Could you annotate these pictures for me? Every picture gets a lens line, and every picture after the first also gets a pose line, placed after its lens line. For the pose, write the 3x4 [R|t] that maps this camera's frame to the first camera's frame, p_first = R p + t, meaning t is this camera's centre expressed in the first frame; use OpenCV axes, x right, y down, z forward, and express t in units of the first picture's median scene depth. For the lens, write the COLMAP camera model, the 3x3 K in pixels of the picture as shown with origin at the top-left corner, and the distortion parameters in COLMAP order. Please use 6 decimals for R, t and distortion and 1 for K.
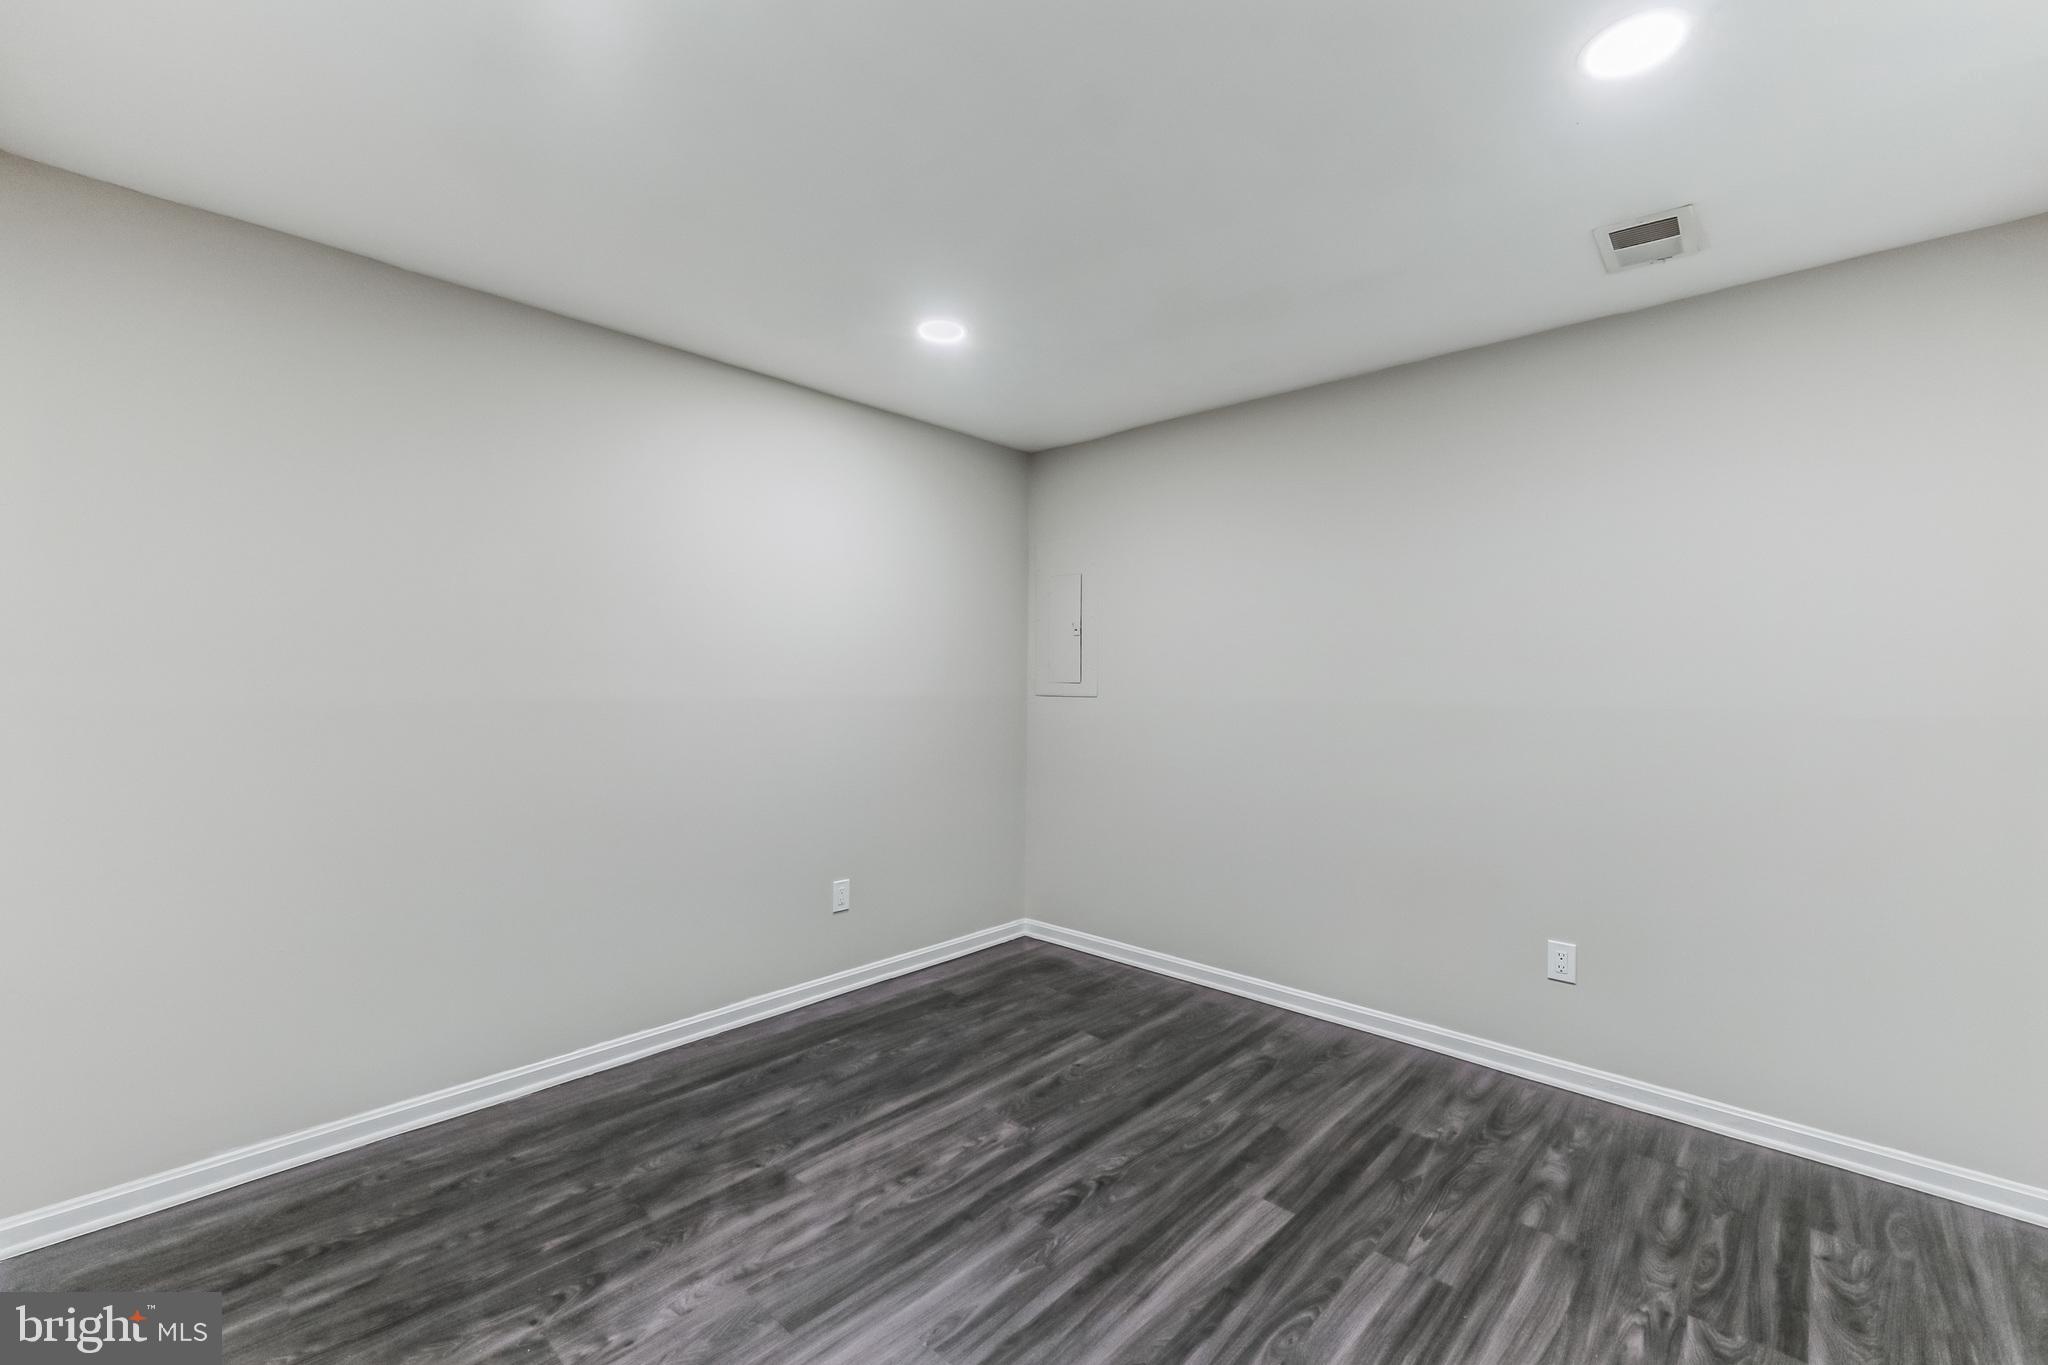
lens RADIAL K [[838.7, 0, 1021.6], [0, 838.7, 671.3], [0, 0, 1]] dist [0.000458, 0.000299]
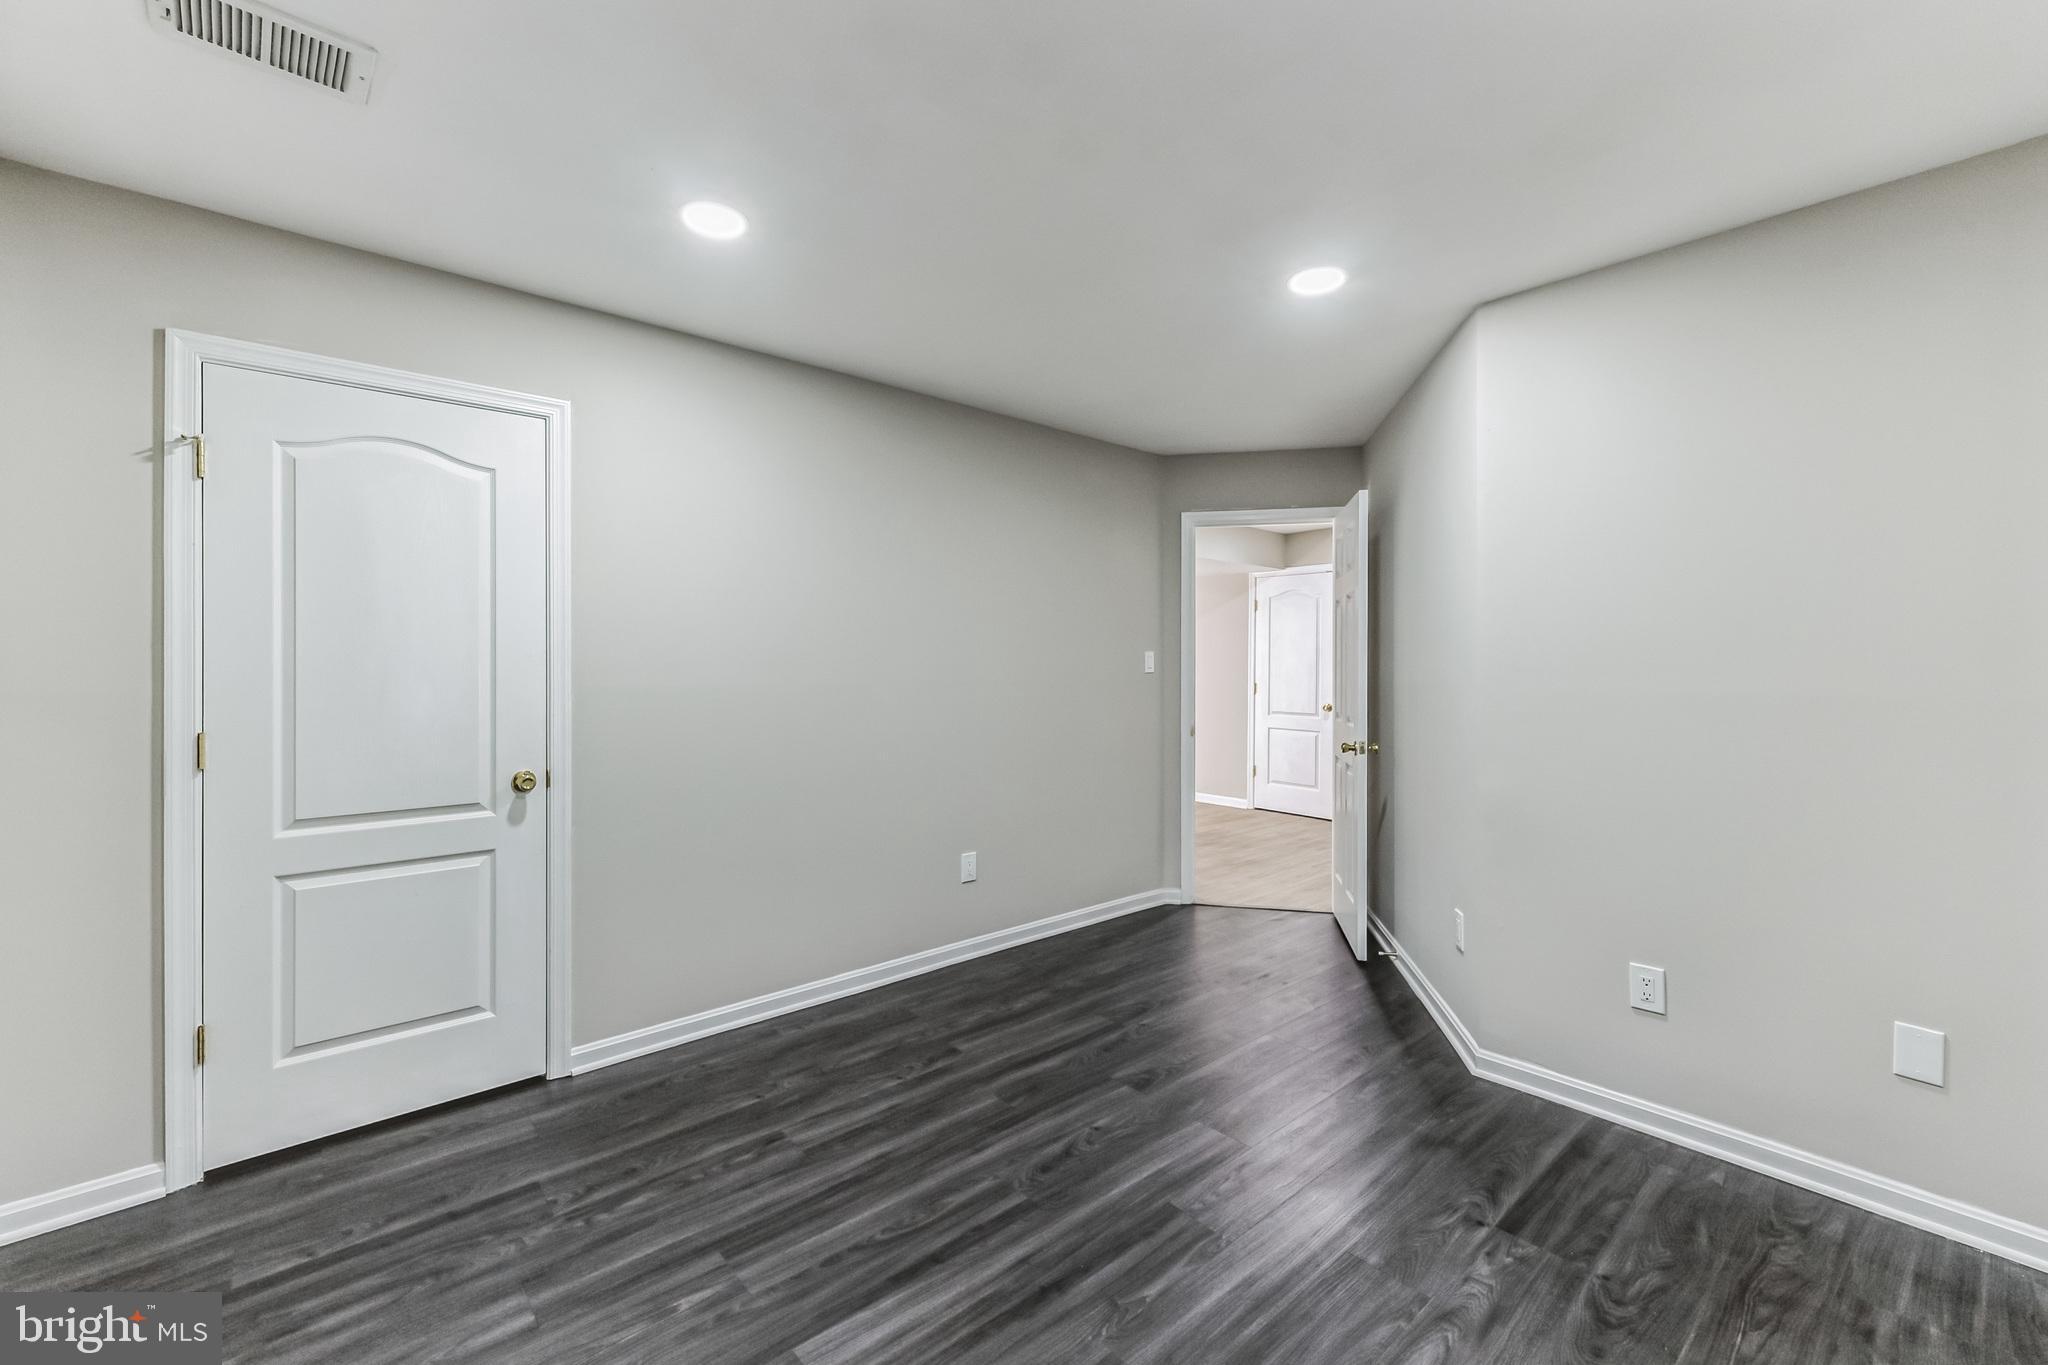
lens RADIAL K [[838.7, 0, 1021.6], [0, 838.7, 671.3], [0, 0, 1]] dist [0.000458, 0.000299]
pose [[-0.993248, -0.011705, 0.115421, 0.035068], [-0.011807, 0.999930, -0.000202, 0.015345], [-0.115410, -0.001563, -0.993317, 1.977770]]
